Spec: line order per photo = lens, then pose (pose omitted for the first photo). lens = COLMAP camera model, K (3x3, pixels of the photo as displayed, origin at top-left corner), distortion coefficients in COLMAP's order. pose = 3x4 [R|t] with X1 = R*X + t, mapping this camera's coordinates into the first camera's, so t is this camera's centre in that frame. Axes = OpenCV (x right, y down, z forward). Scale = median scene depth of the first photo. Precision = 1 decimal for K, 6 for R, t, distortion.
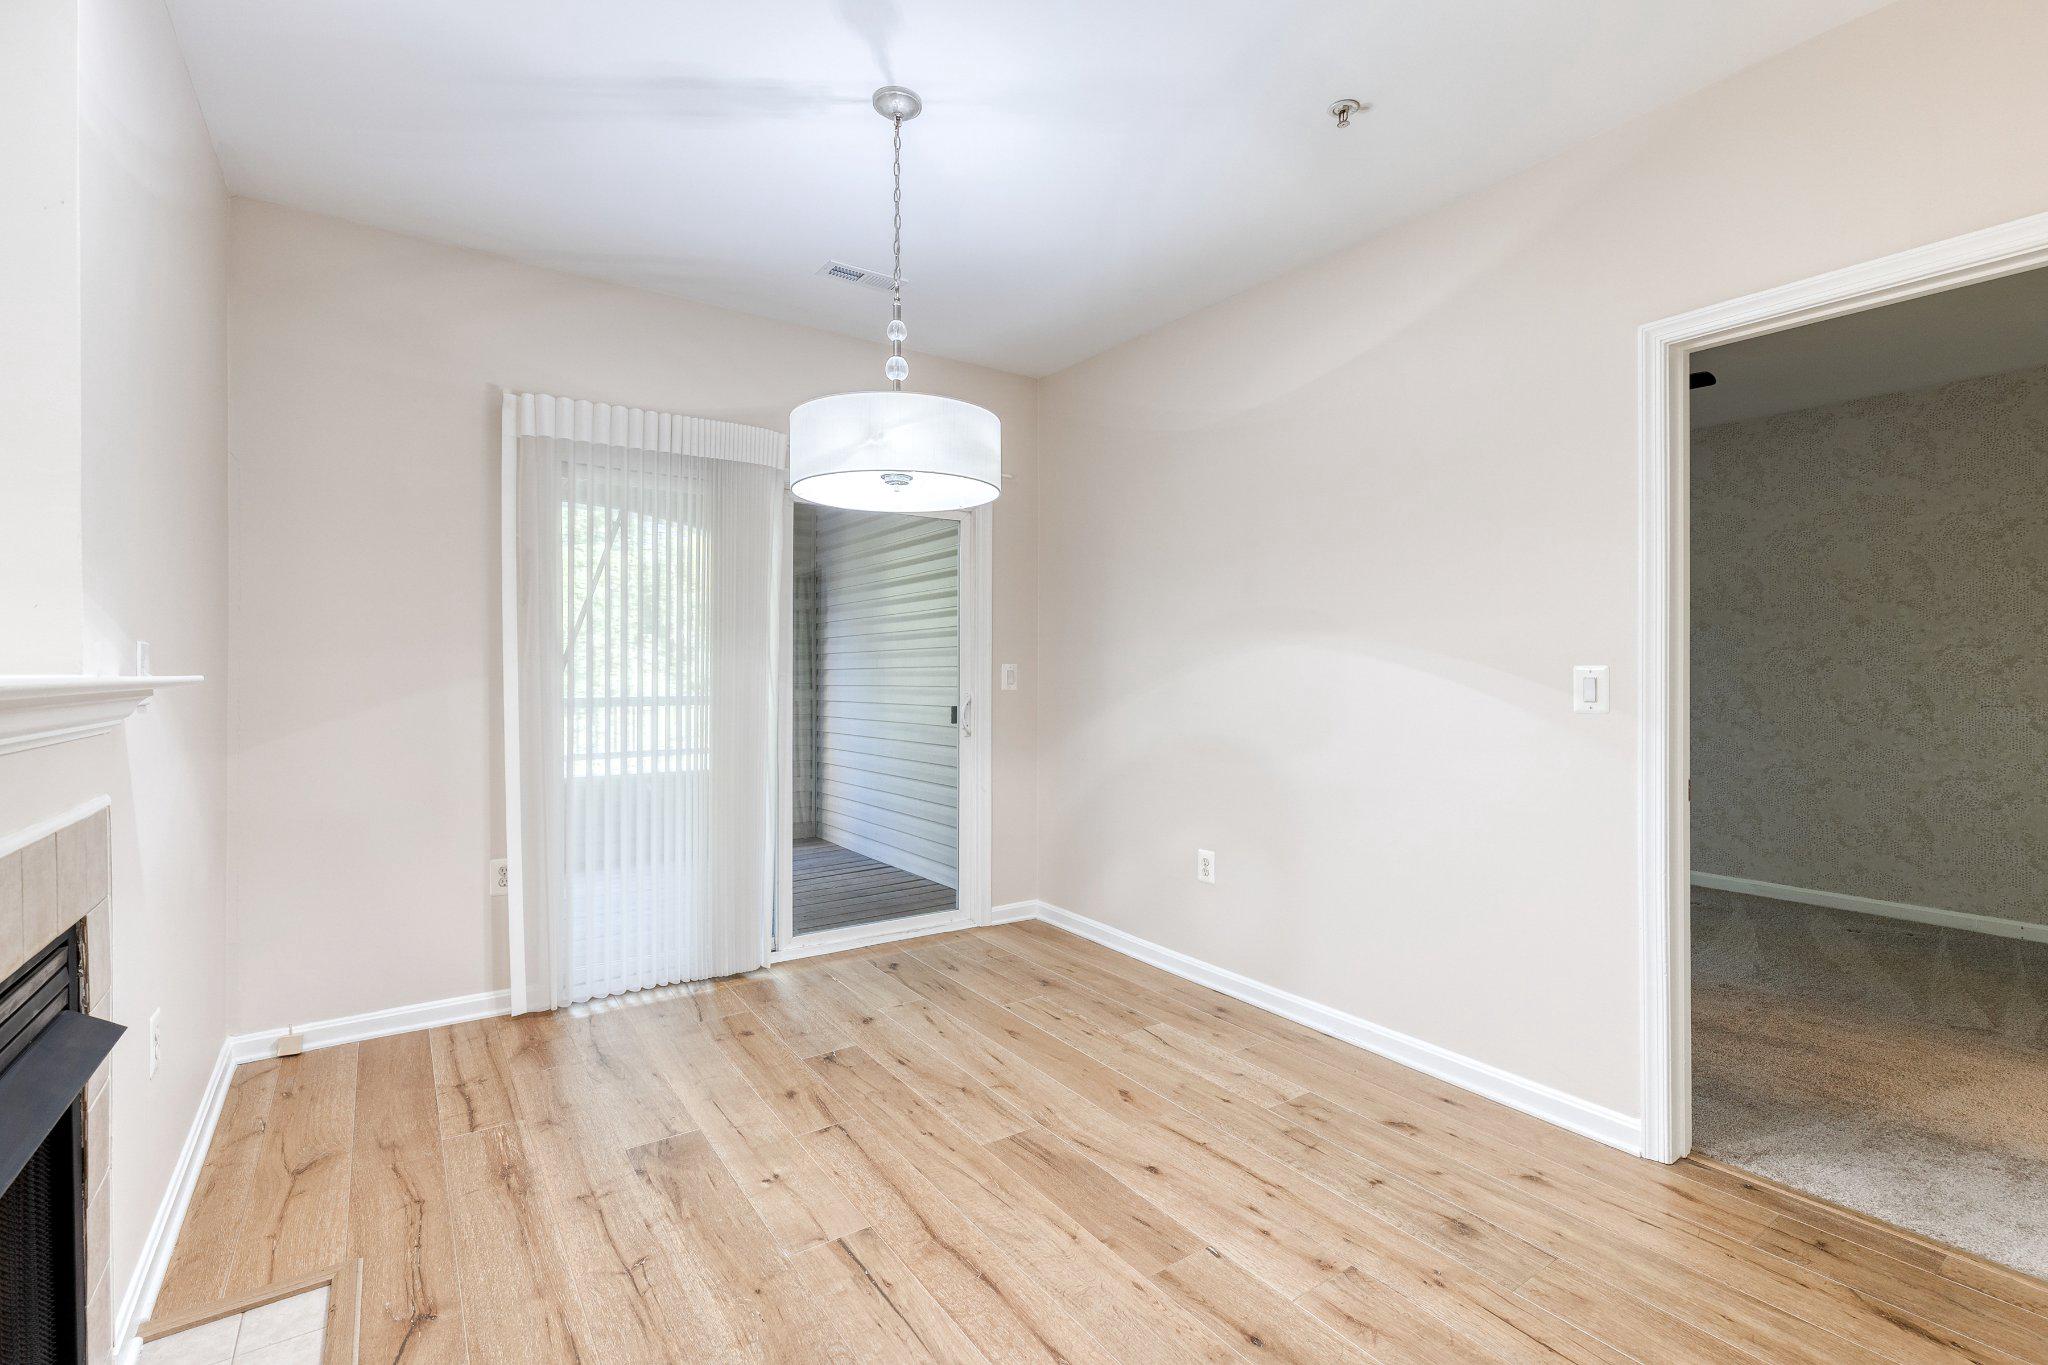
lens RADIAL K [[926.2, 0, 1039.7], [0, 926.2, 668.3], [0, 0, 1]] dist [0.010788, -0.002277]
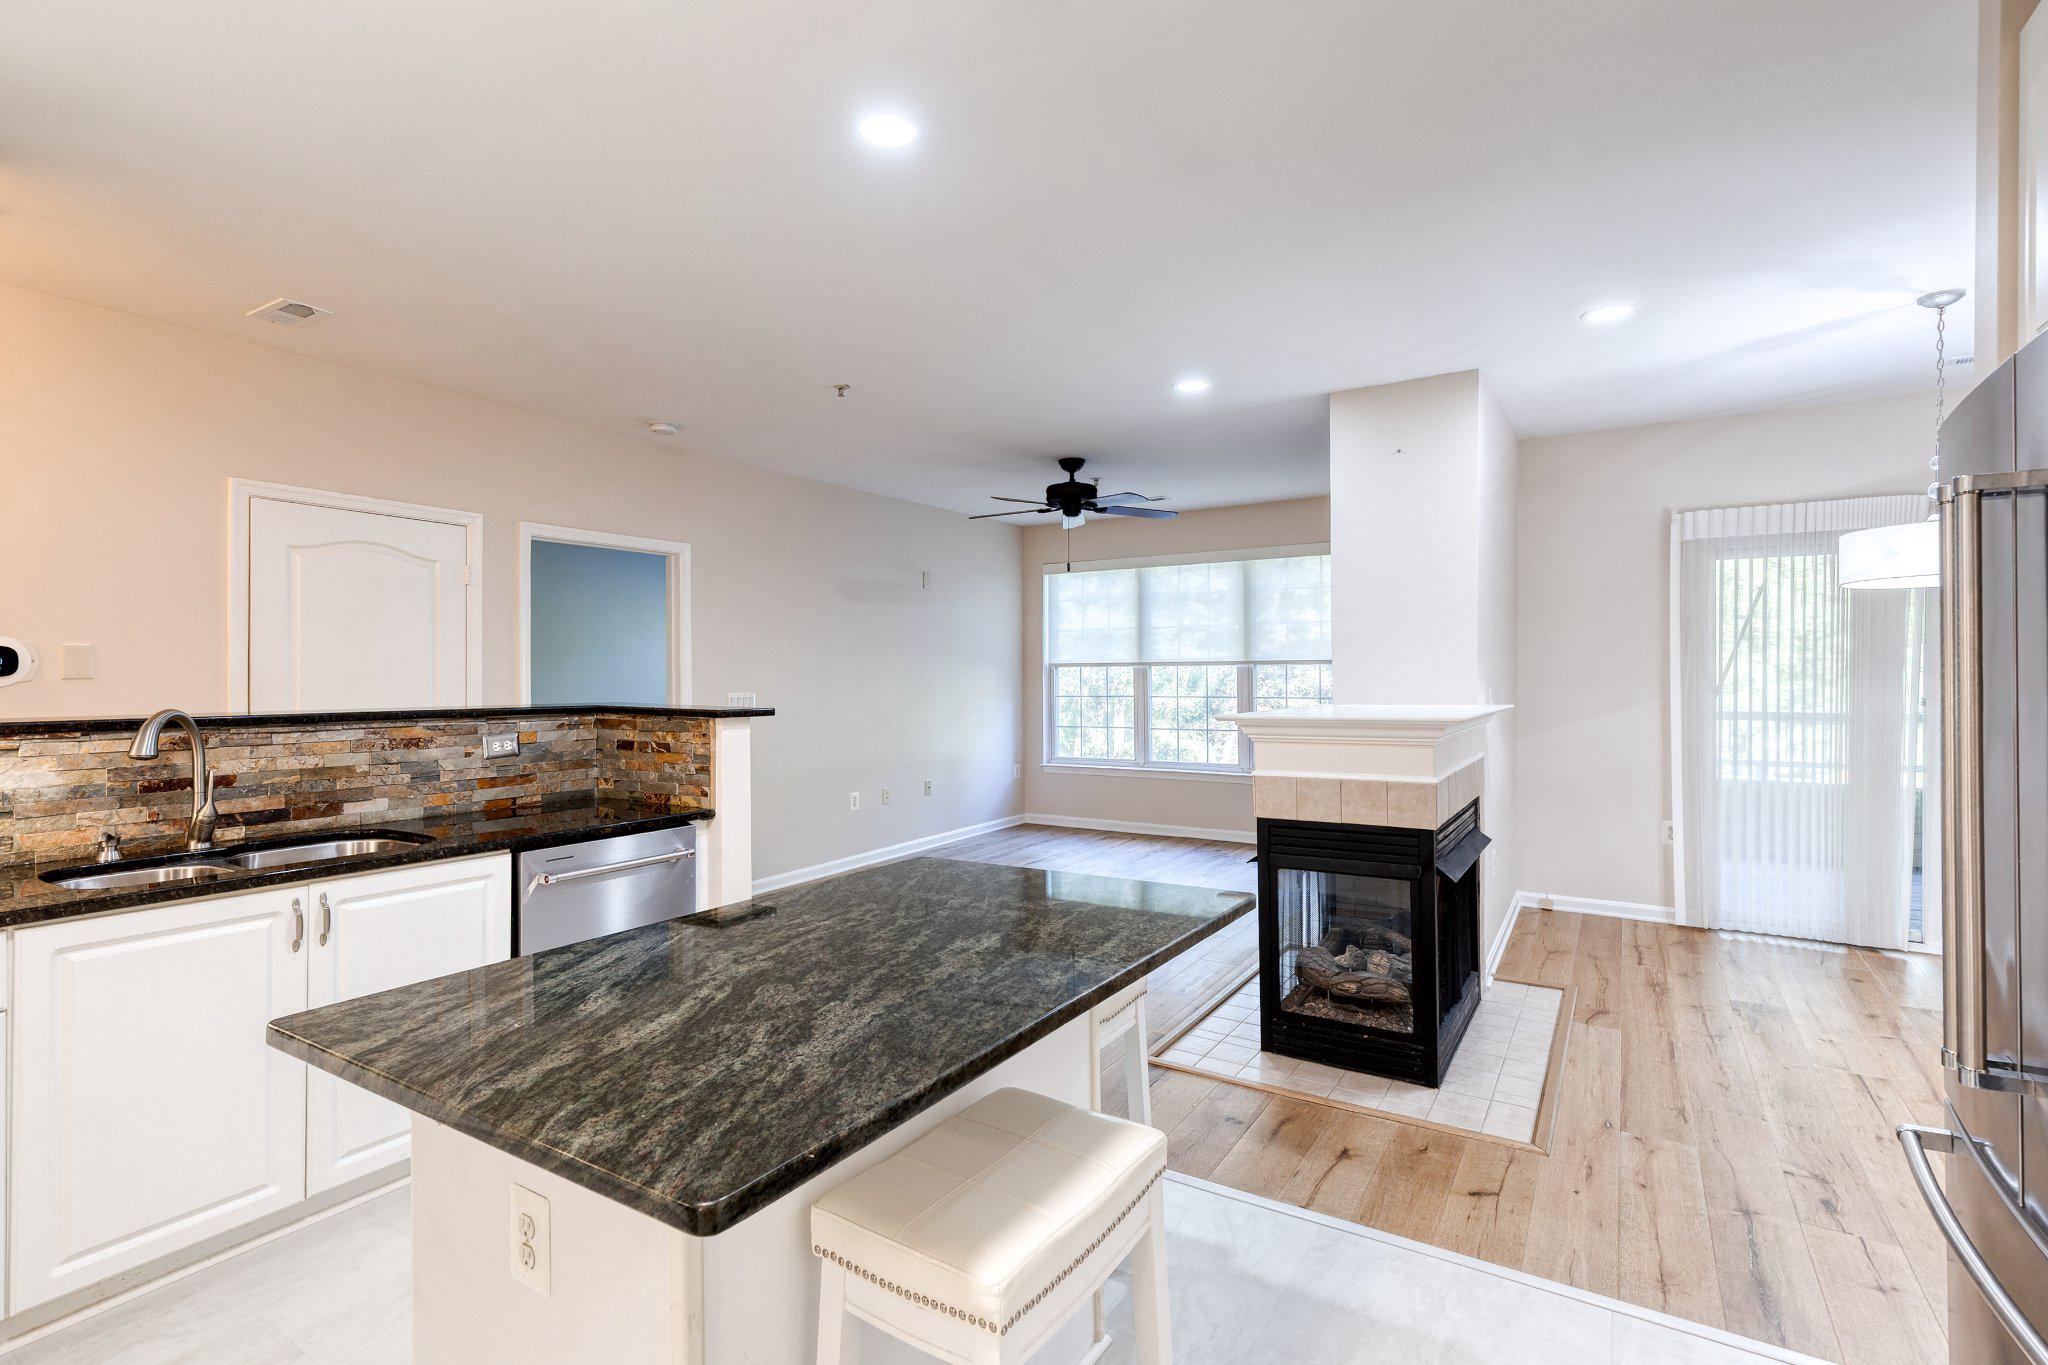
lens RADIAL K [[926.2, 0, 1037.0], [0, 926.2, 689.6], [0, 0, 1]] dist [0.010788, -0.002277]
pose [[0.380855, 0.011299, -0.924566, 0.521894], [0.007678, 0.999852, 0.015382, -0.050521], [0.924603, -0.012957, 0.380712, -0.643946]]
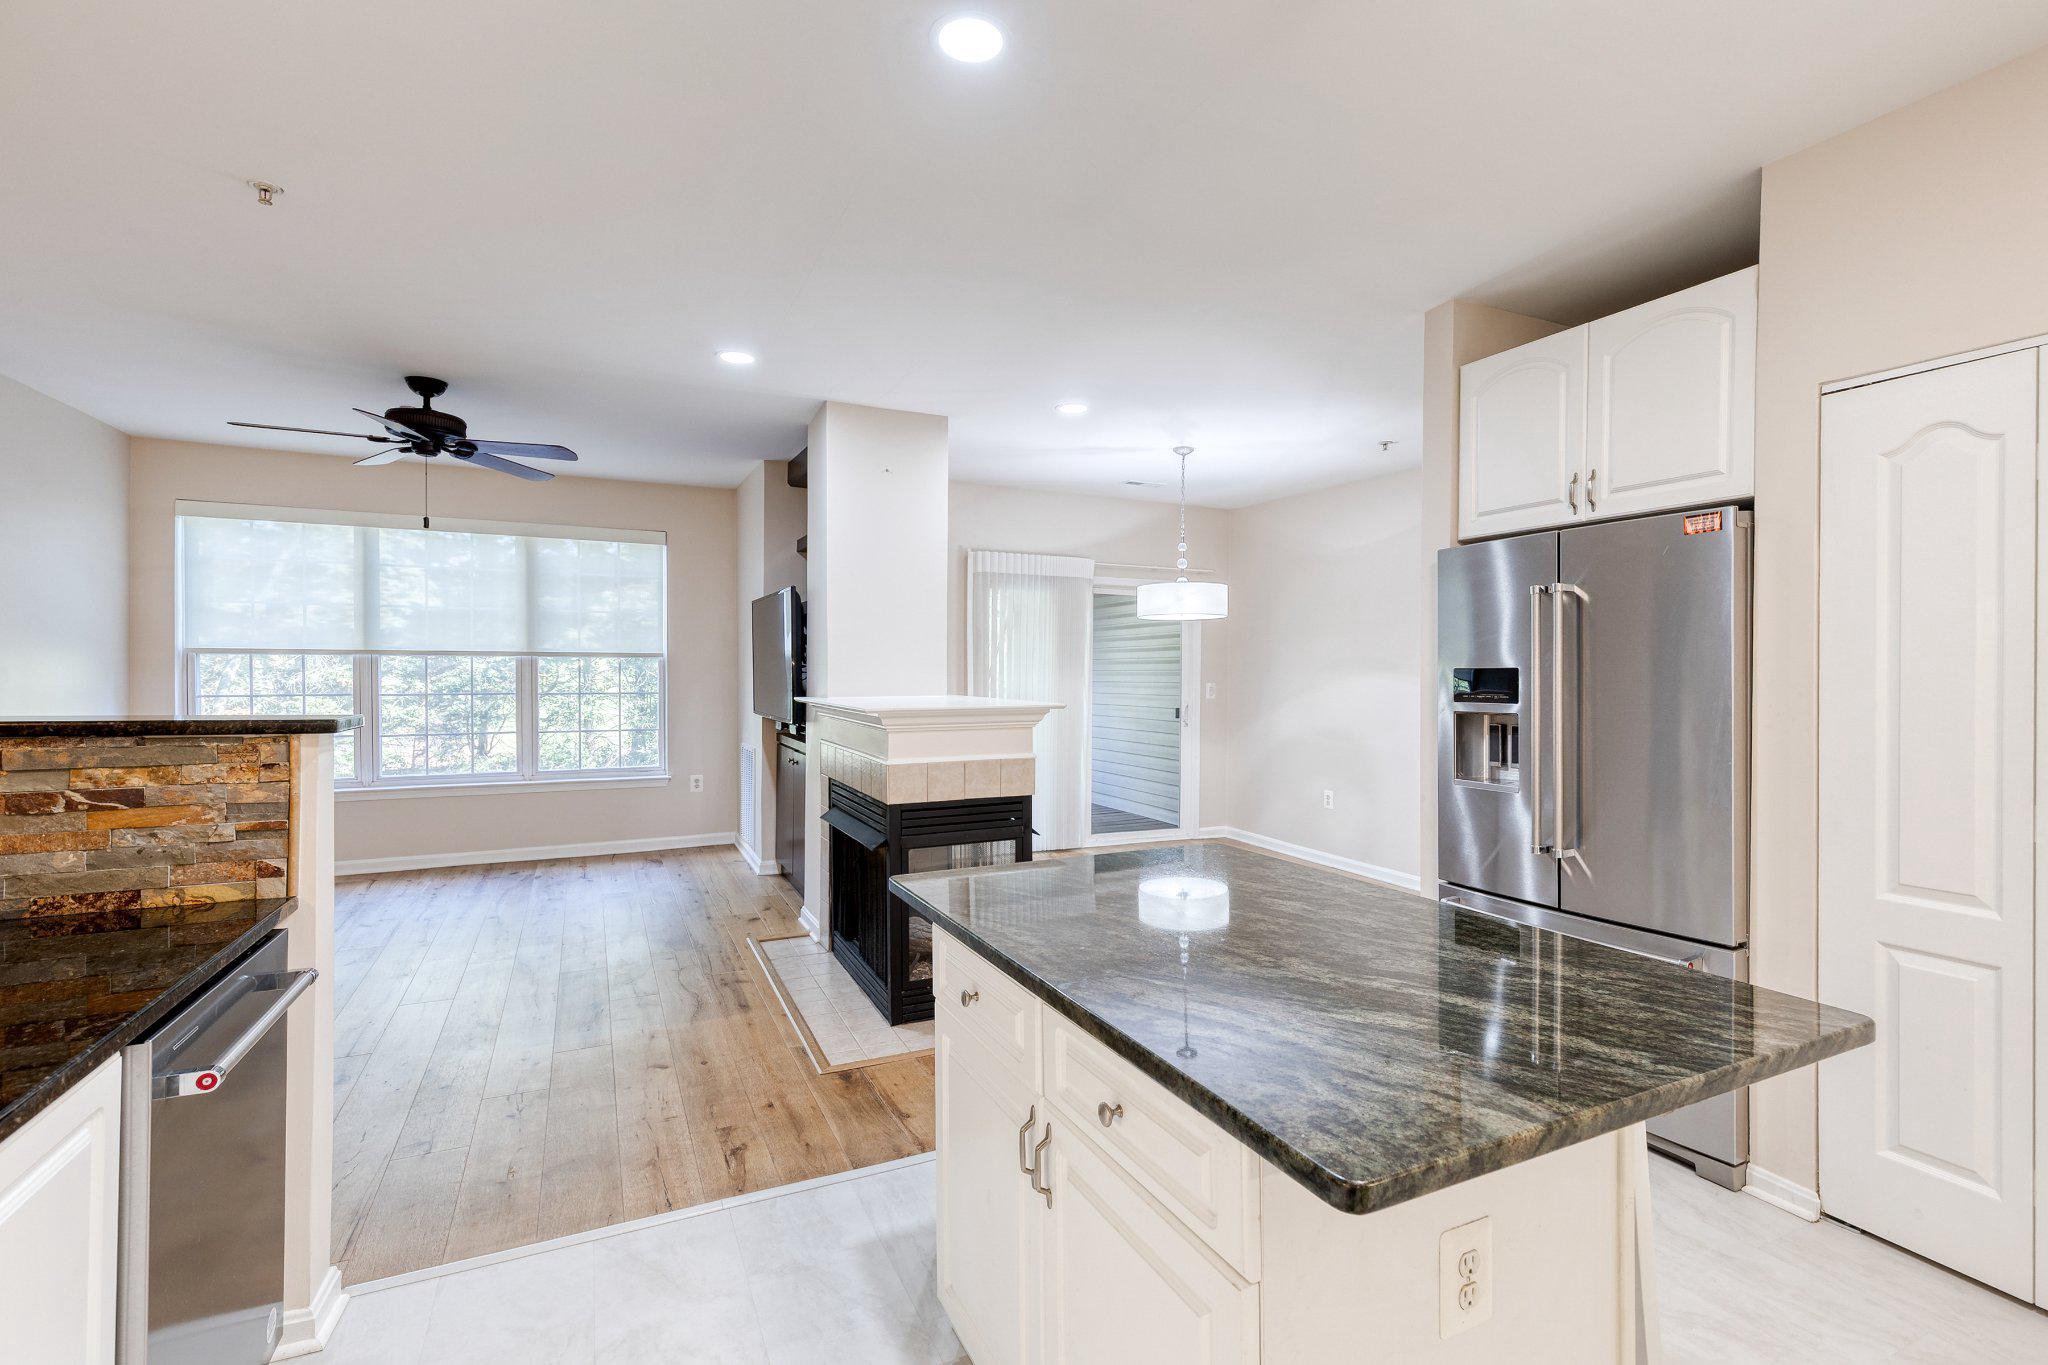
lens RADIAL K [[926.2, 0, 1014.8], [0, 926.2, 679.5], [0, 0, 1]] dist [0.010788, -0.002277]
pose [[0.982137, 0.005684, -0.188082, -0.107041], [-0.003638, 0.999930, 0.011225, -0.047878], [0.188132, -0.010340, 0.982089, -1.141715]]
